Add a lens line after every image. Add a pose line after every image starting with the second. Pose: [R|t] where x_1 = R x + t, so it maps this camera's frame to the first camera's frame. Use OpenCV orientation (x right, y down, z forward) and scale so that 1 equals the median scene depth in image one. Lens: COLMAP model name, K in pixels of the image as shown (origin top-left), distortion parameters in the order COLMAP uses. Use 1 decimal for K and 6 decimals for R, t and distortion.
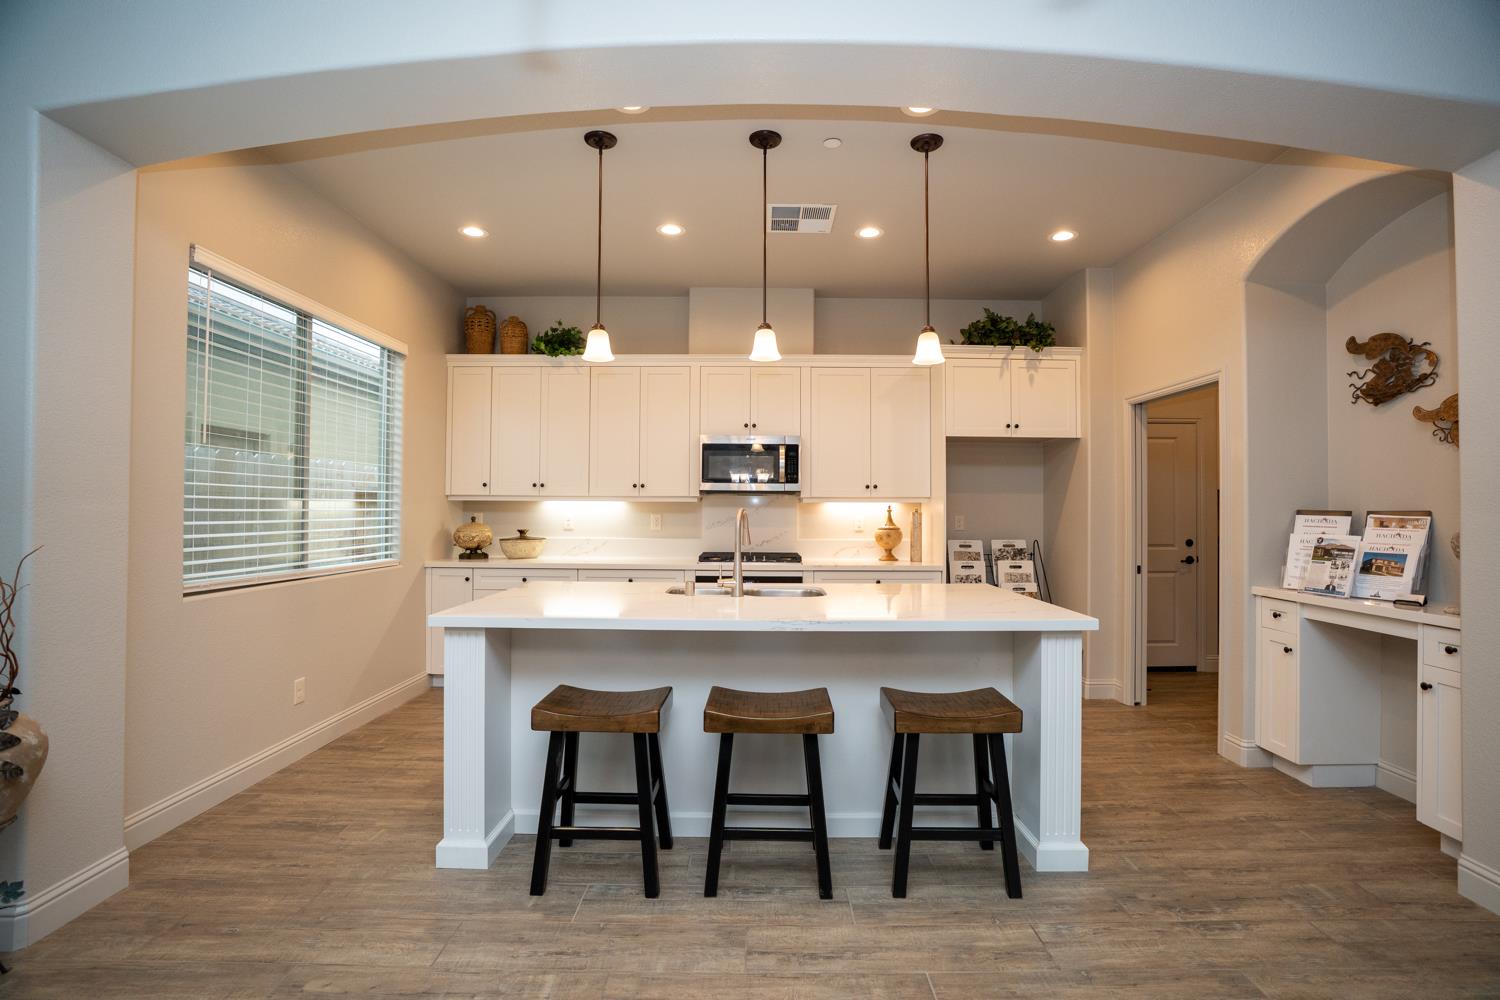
lens RADIAL K [[689.8, 0, 755.6], [0, 689.8, 499.5], [0, 0, 1]] dist [-0.066964, 0.025854]
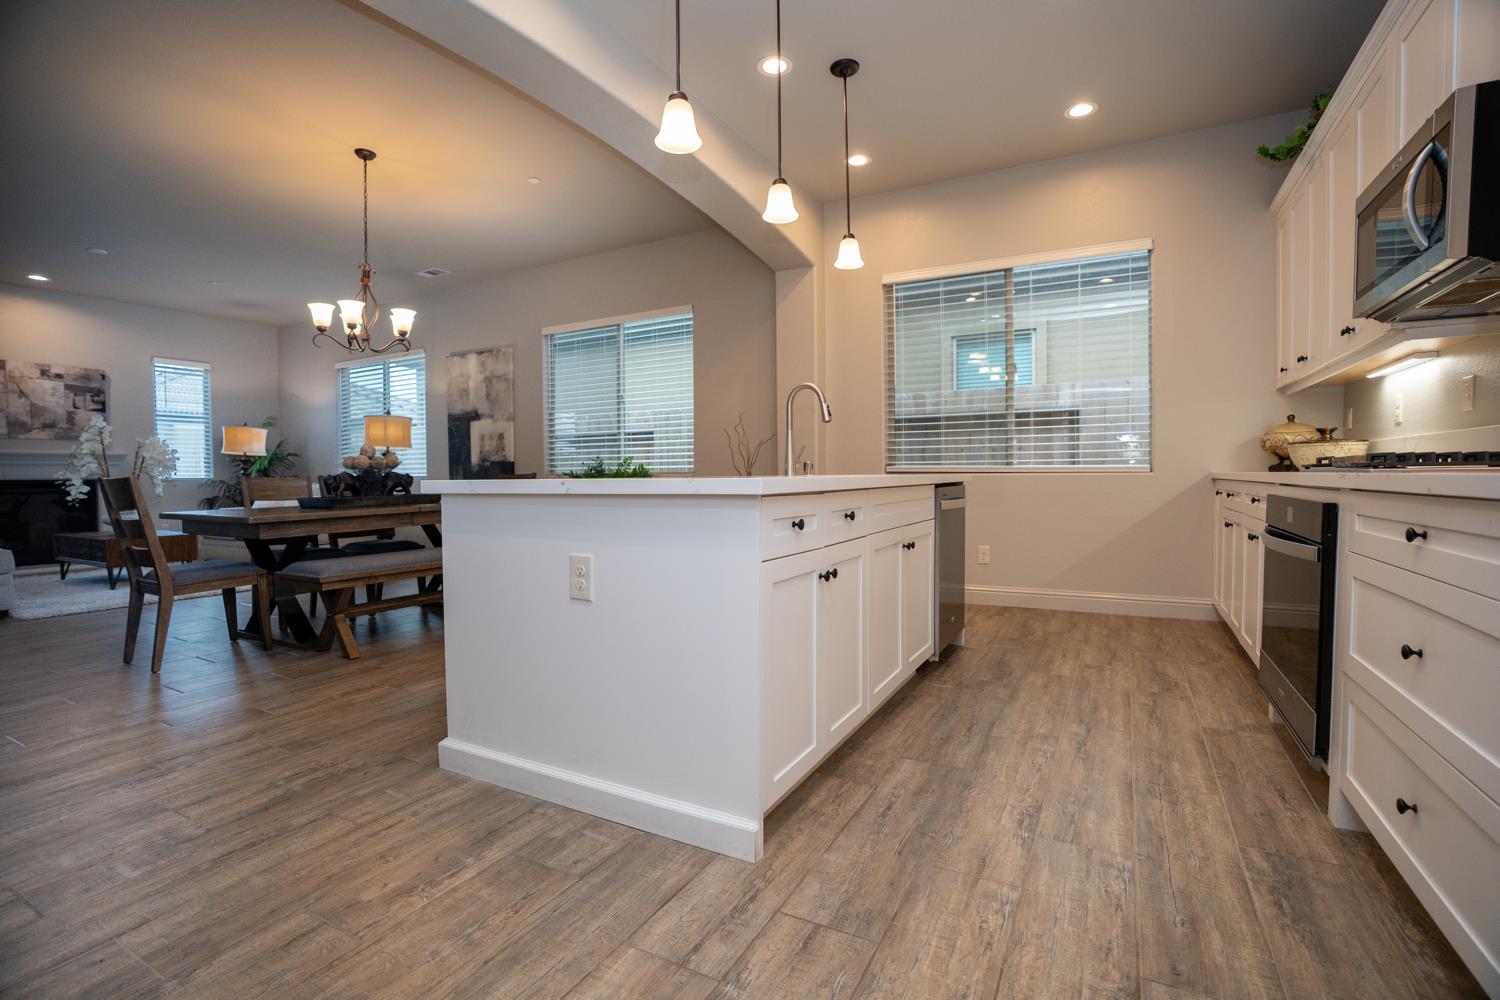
lens RADIAL K [[689.8, 0, 755.6], [0, 689.8, 499.5], [0, 0, 1]] dist [-0.066964, 0.025854]
pose [[-0.480194, 0.029986, -0.876650, 0.532678], [0.020677, 0.999525, 0.022863, 0.094266], [0.876918, -0.007148, -0.480586, 0.897240]]
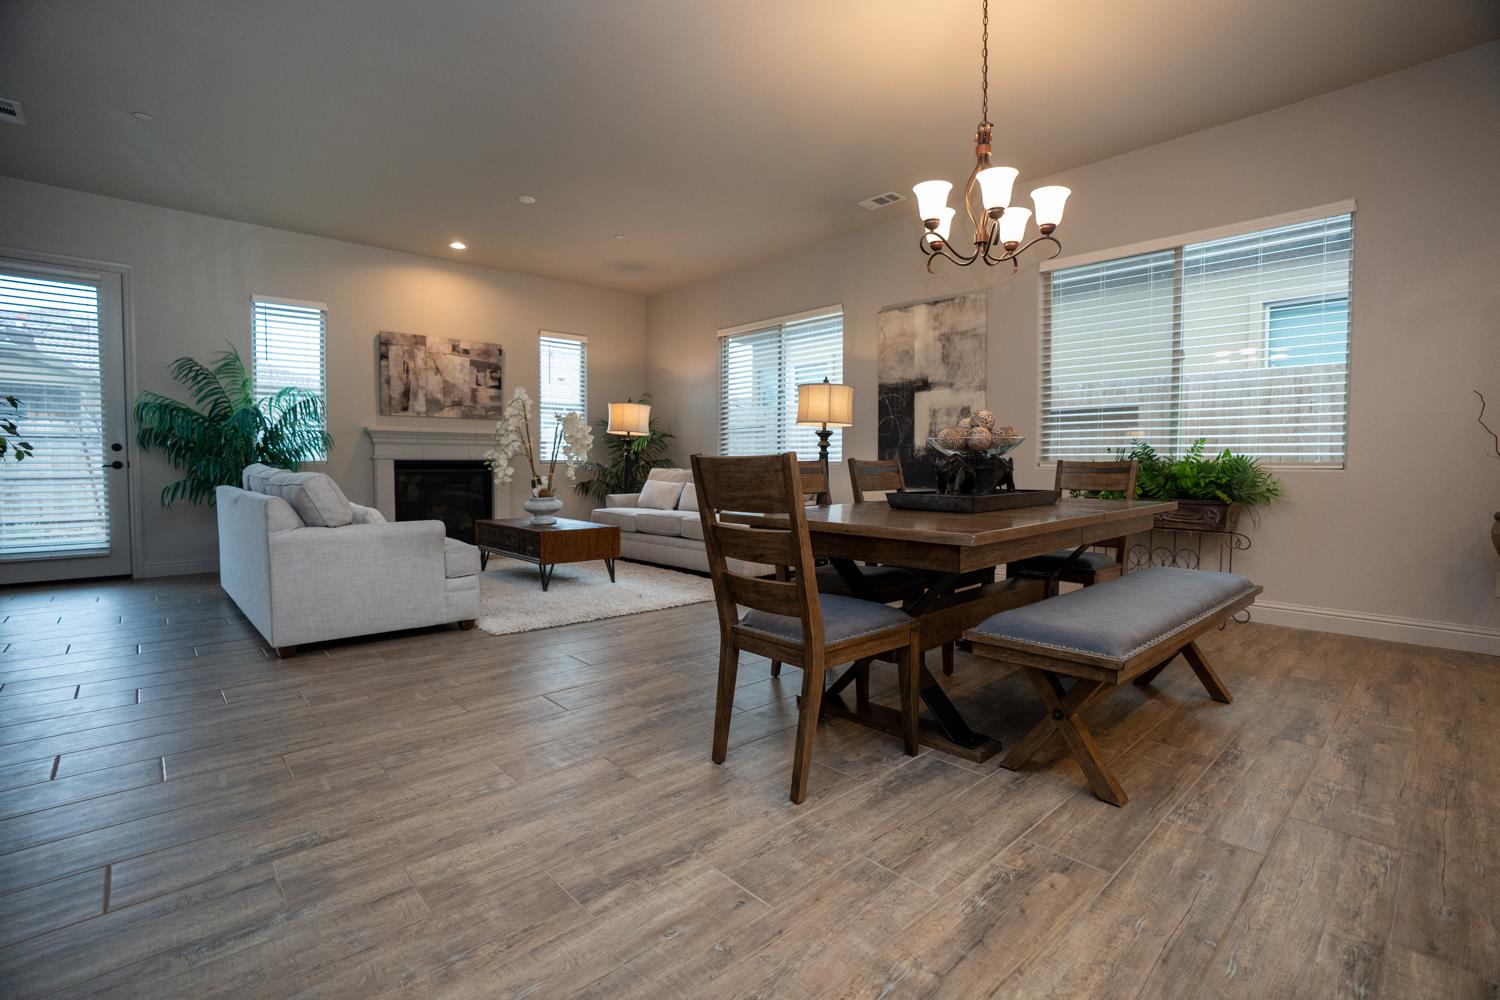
lens RADIAL K [[689.8, 0, 755.6], [0, 689.8, 499.5], [0, 0, 1]] dist [-0.066964, 0.025854]
pose [[-0.732213, 0.027111, -0.680536, 0.522309], [0.002460, 0.999306, 0.037162, 0.083263], [0.681072, 0.025536, -0.731771, 0.311667]]
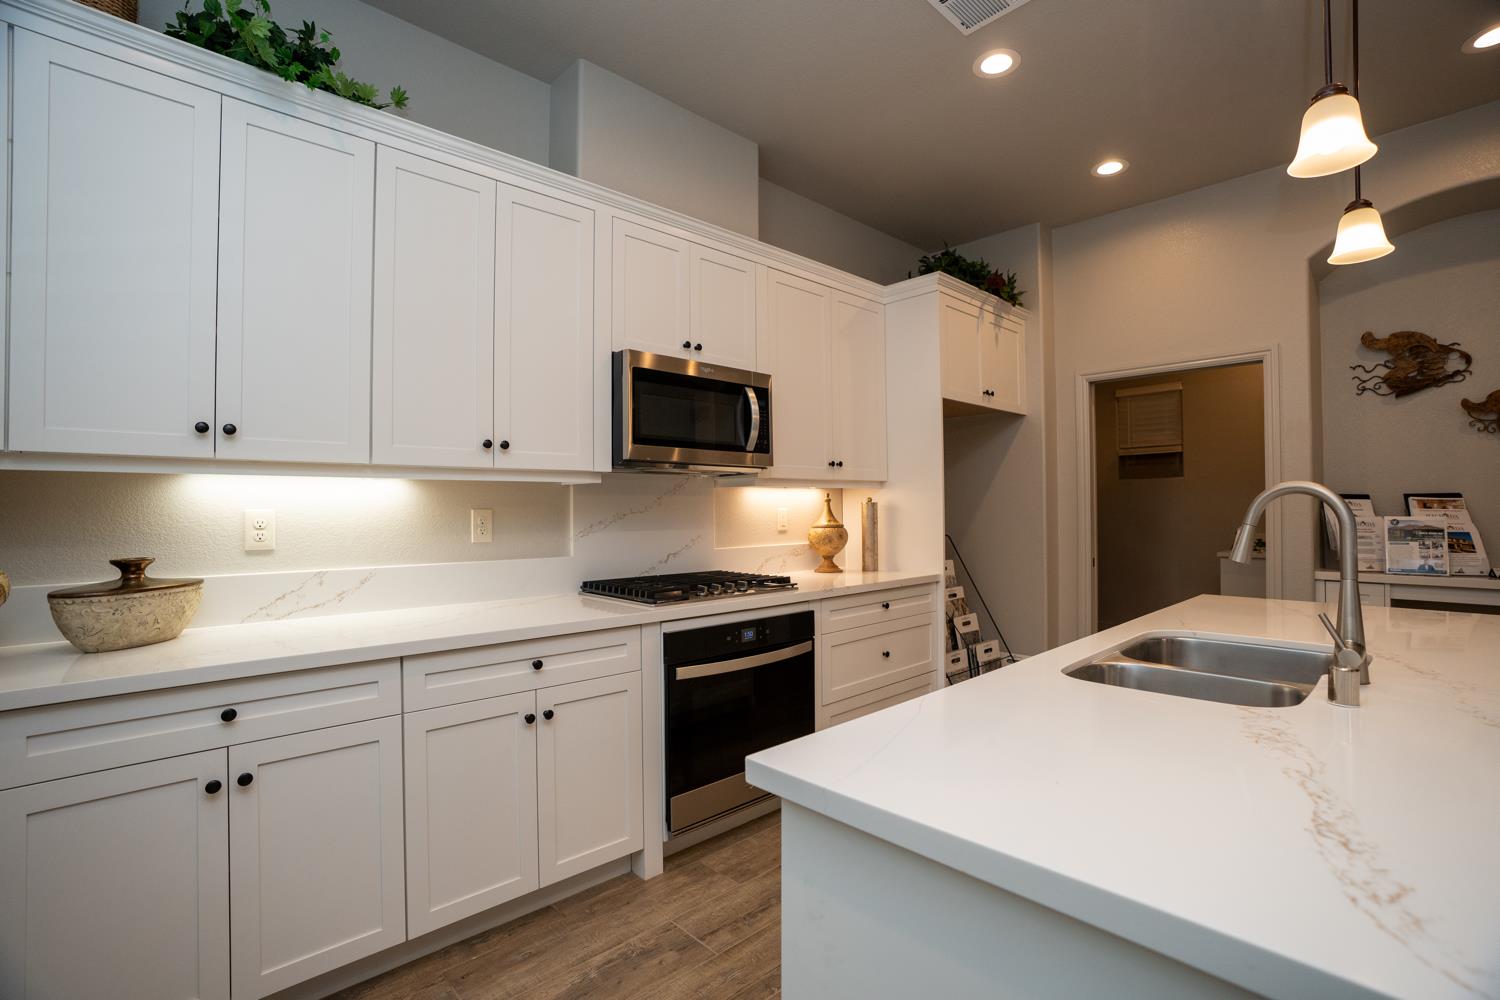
lens RADIAL K [[689.8, 0, 755.6], [0, 689.8, 499.5], [0, 0, 1]] dist [-0.066964, 0.025854]
pose [[0.724998, -0.001539, 0.688749, -0.371402], [0.000035, 0.999998, 0.002197, 0.015413], [-0.688751, -0.001568, 0.724996, 0.602236]]
